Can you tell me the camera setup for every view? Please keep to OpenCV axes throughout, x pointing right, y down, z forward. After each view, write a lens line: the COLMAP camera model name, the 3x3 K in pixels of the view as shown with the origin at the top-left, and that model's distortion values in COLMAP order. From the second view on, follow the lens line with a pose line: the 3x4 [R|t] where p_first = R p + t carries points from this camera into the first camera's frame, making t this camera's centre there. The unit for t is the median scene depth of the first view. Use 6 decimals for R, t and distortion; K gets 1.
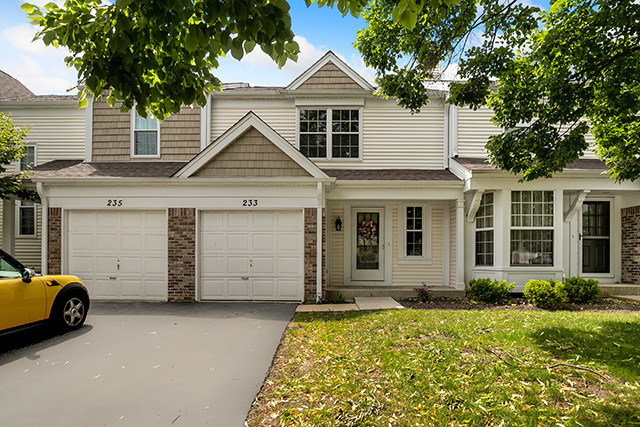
lens RADIAL K [[390.4, 0, 320.2], [0, 390.4, 221.4], [0, 0, 1]] dist [-0.001326, 0.000577]
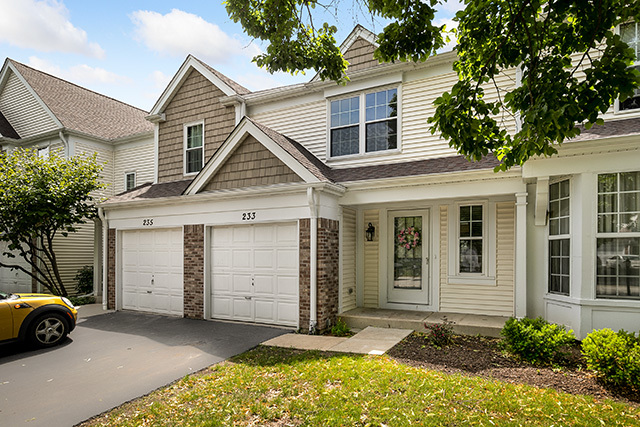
lens RADIAL K [[390.4, 0, 320.2], [0, 390.4, 221.4], [0, 0, 1]] dist [-0.001326, 0.000577]
pose [[0.885708, -0.043597, -0.462191, 0.395217], [0.050308, 0.998731, 0.002200, -0.028679], [0.461509, -0.025200, 0.886777, 0.262842]]
